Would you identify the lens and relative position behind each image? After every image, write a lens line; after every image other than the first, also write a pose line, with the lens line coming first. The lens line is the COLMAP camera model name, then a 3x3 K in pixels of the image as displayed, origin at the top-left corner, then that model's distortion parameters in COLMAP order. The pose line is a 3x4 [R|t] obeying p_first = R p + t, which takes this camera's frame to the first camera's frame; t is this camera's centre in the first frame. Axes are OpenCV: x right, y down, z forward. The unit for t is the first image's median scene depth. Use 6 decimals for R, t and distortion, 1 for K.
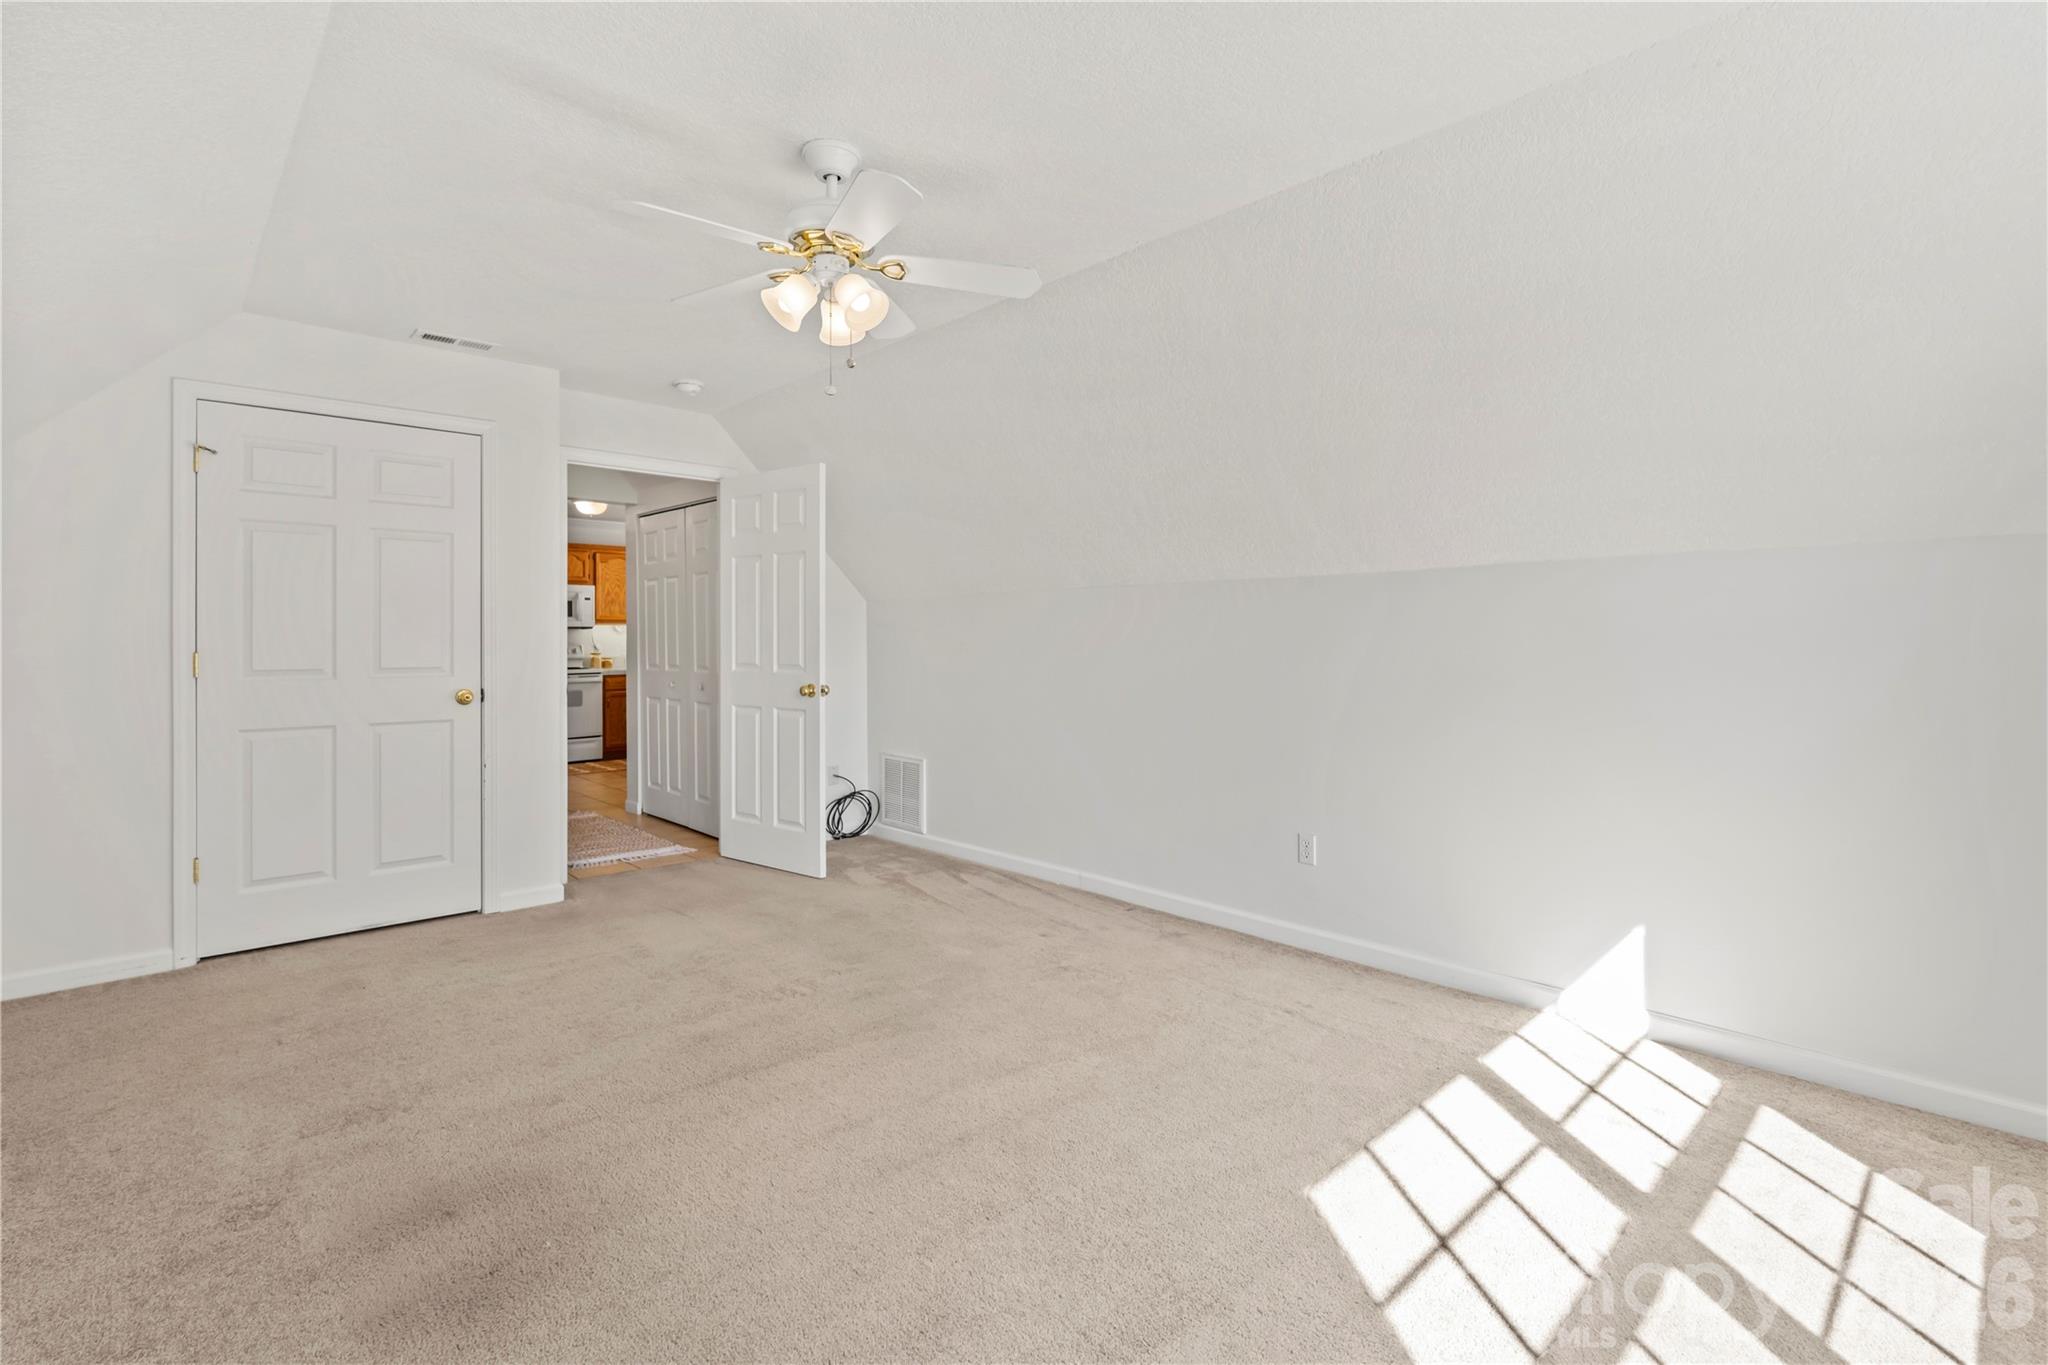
lens RADIAL K [[954.3, 0, 1022.4], [0, 954.3, 632.1], [0, 0, 1]] dist [0.000150, -0.000061]
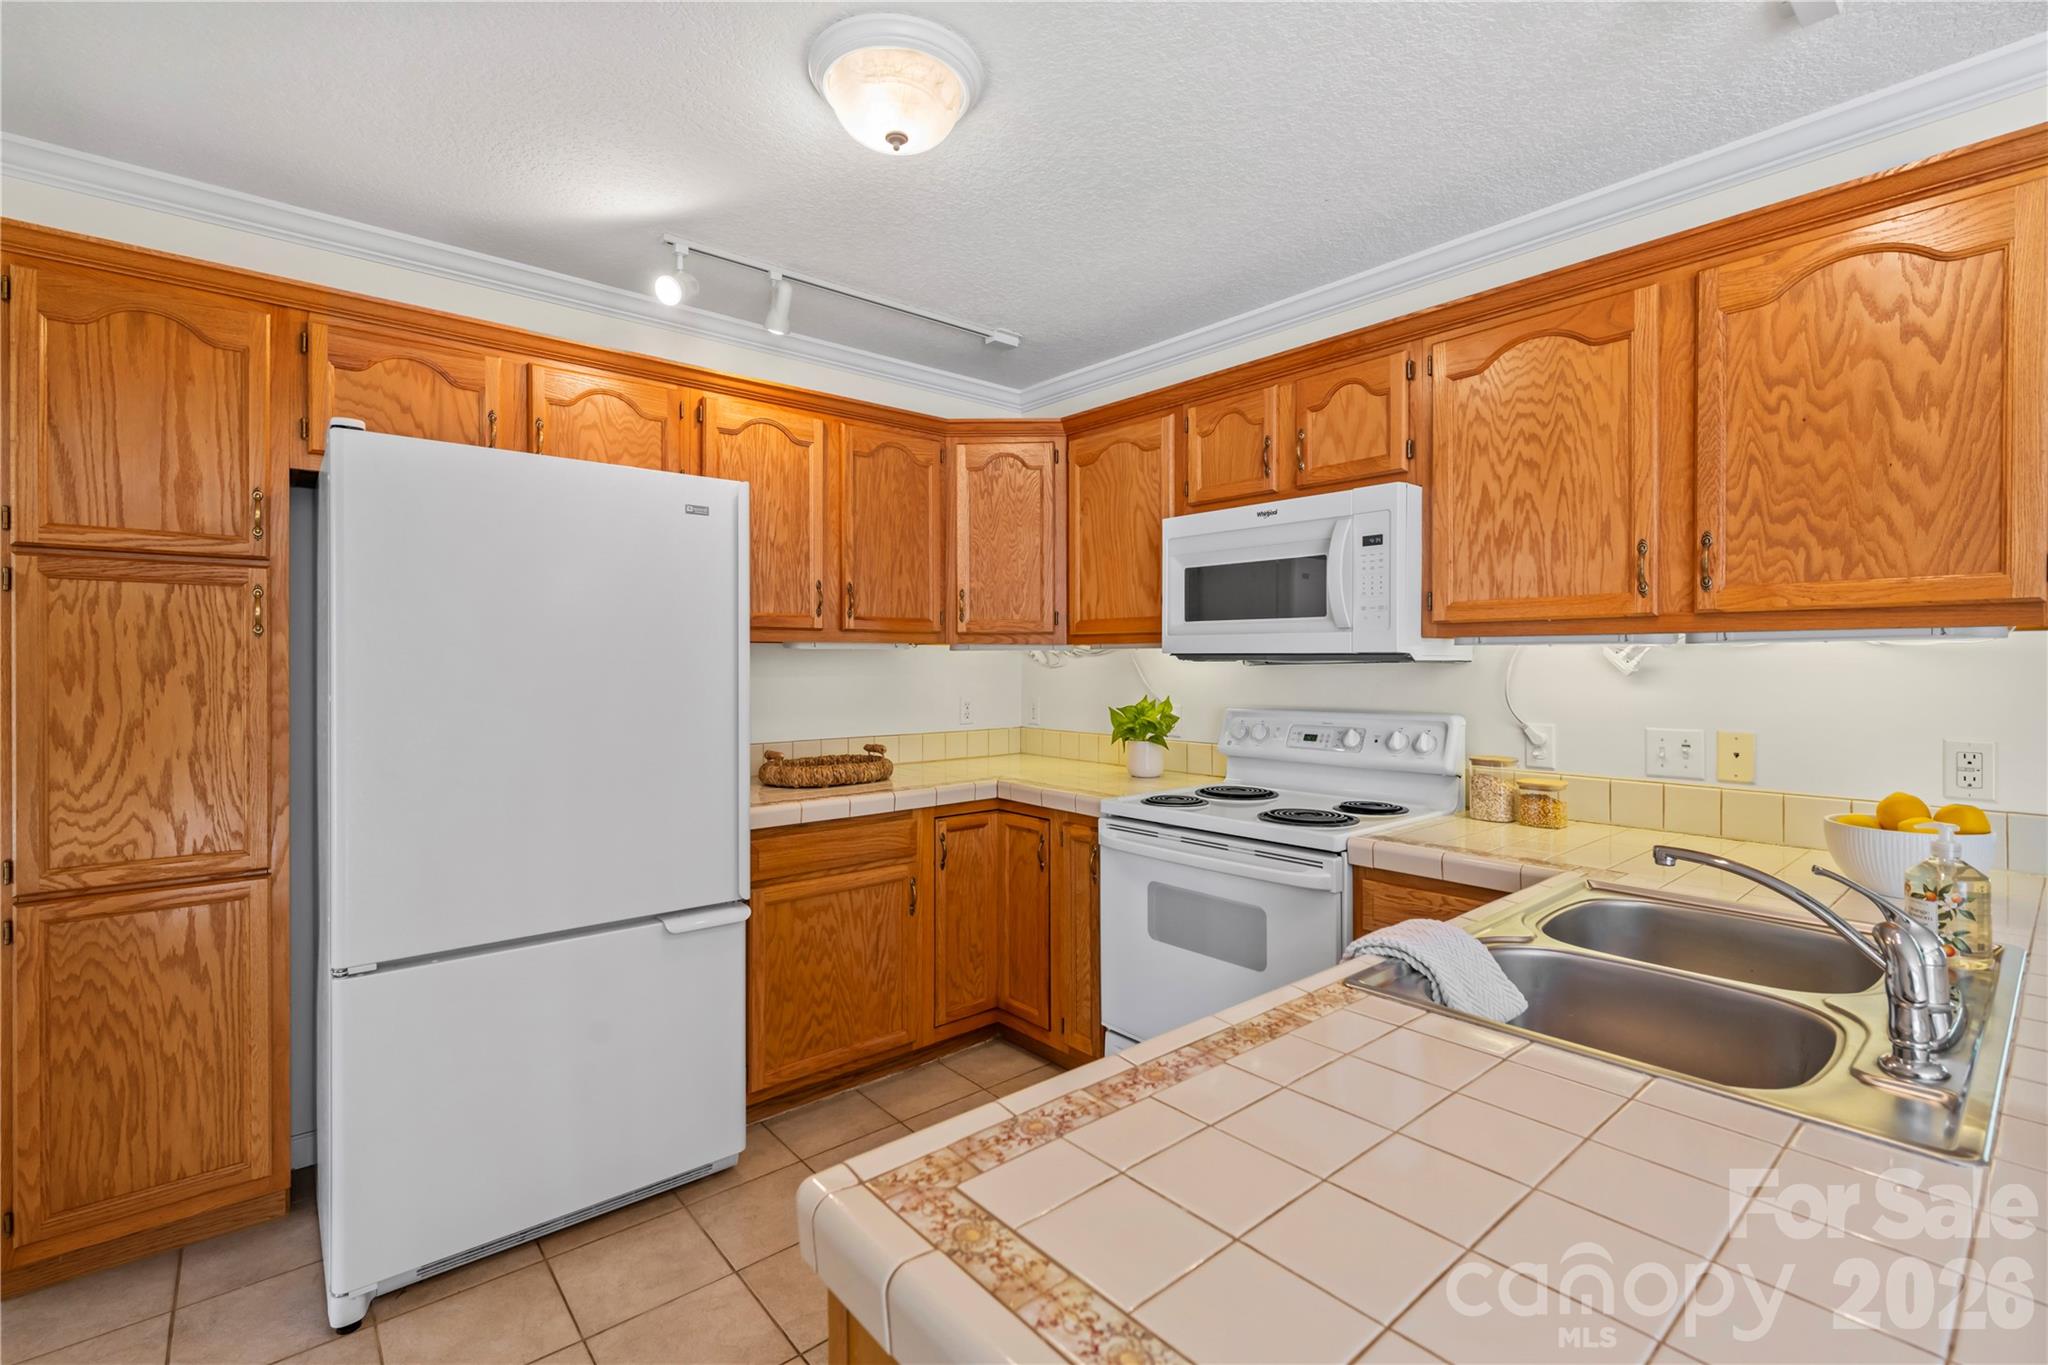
lens RADIAL K [[895.6, 0, 1028.7], [0, 895.6, 663.1], [0, 0, 1]] dist [0.001102, -0.000178]
pose [[-0.045667, 0.002258, -0.998954, -0.217529], [0.003184, 0.999993, 0.002114, -0.003603], [0.998952, -0.003084, -0.045674, 0.910510]]
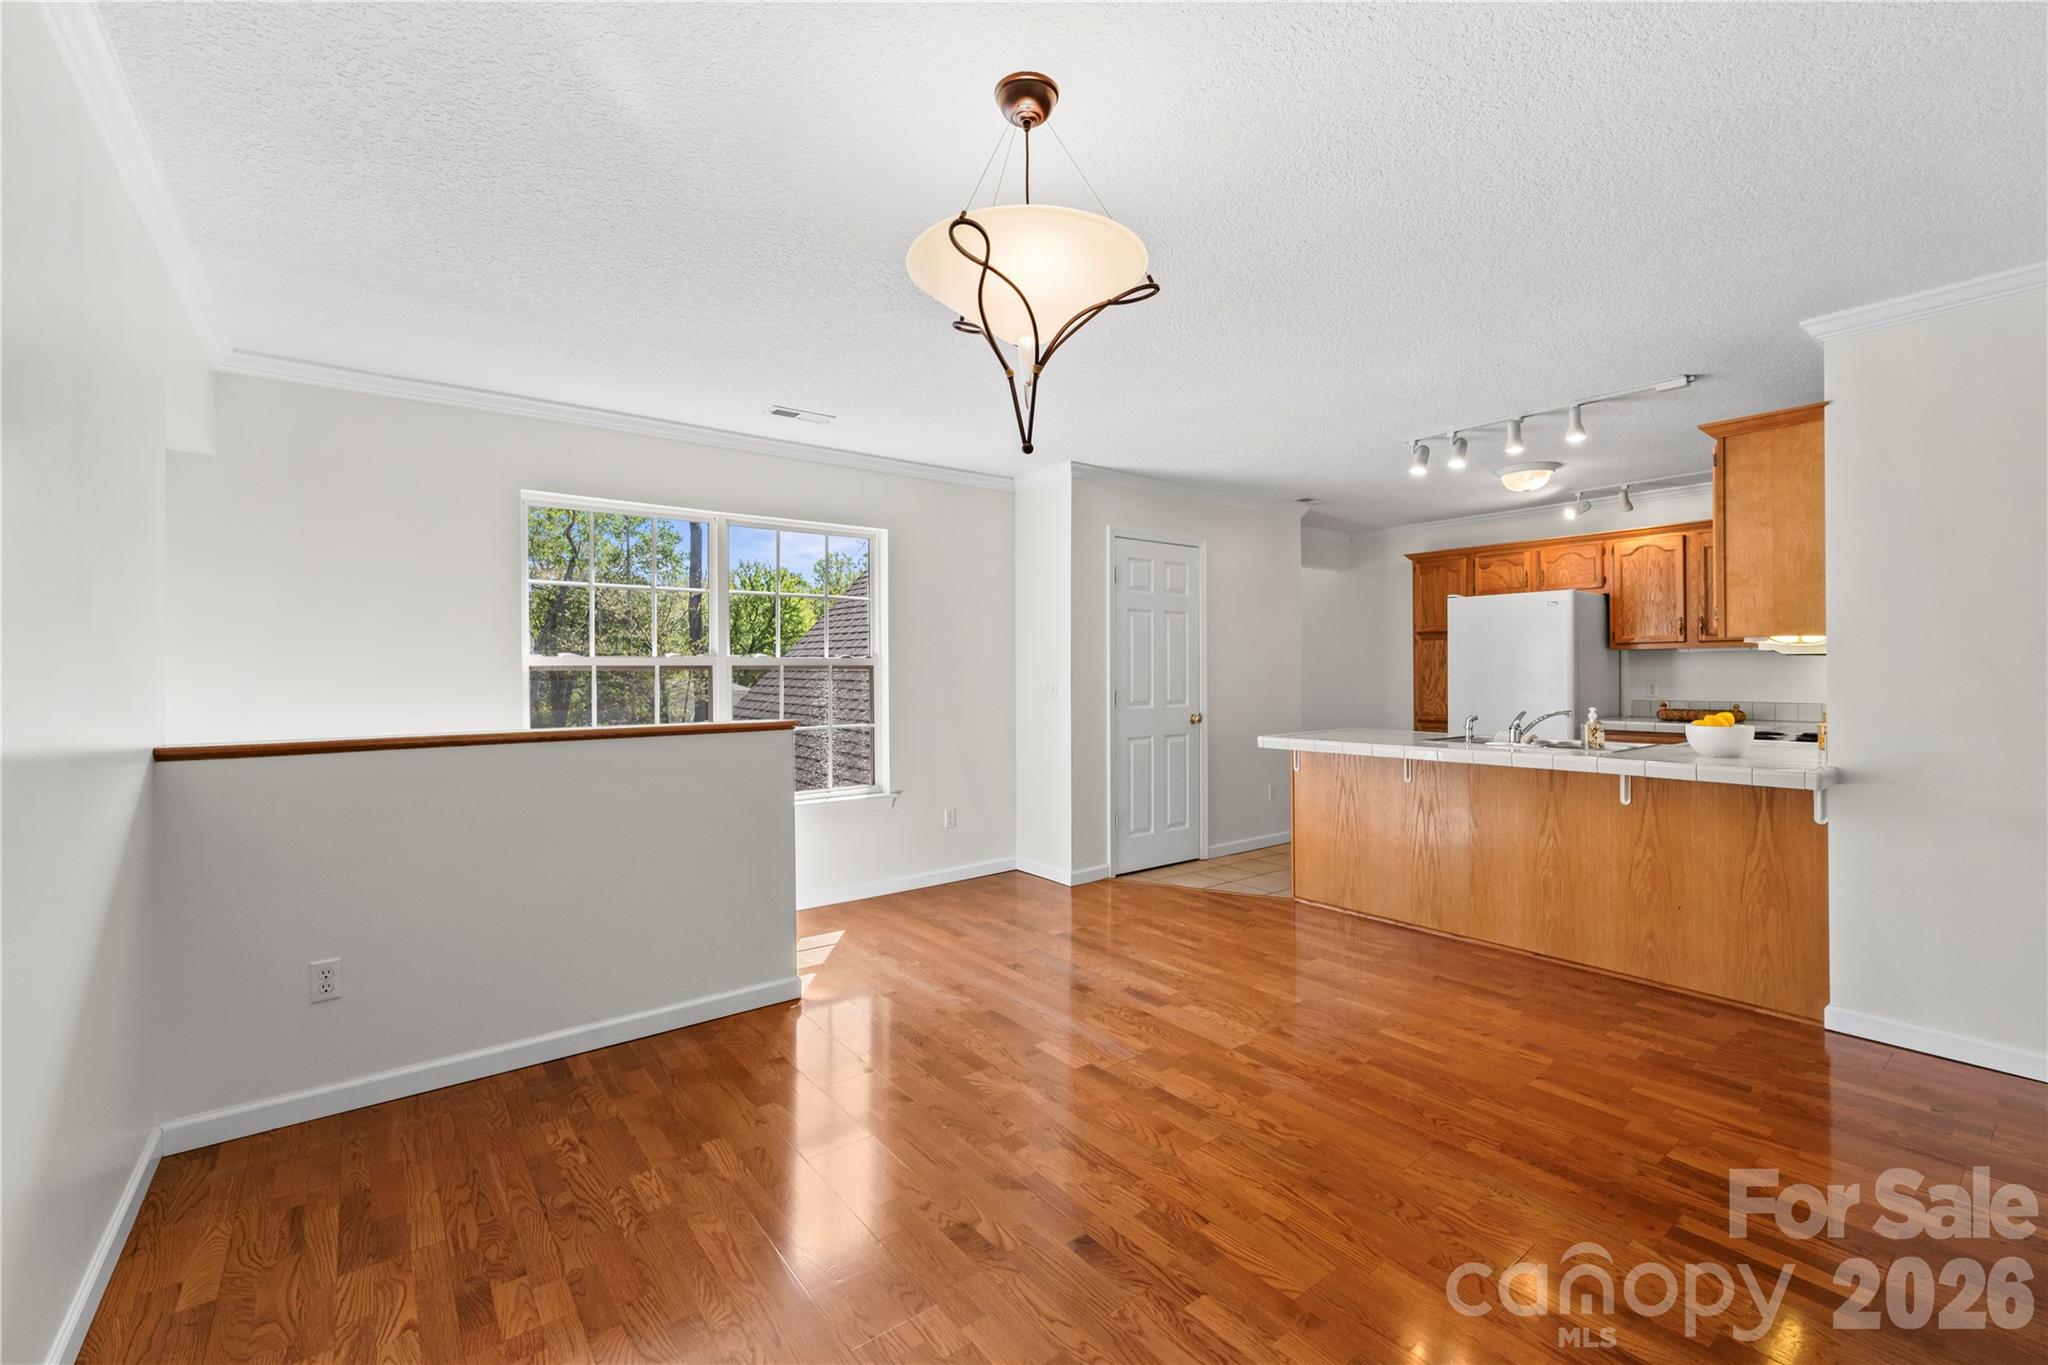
lens RADIAL K [[863.3, 0, 1024.0], [0, 863.3, 682.5], [0, 0, 1]] dist [-0.000634, -0.000325]
pose [[-0.994693, 0.008289, 0.102553, -0.143900], [0.009406, 0.999902, 0.010408, 0.002320], [-0.102456, 0.011317, -0.994673, 1.418194]]
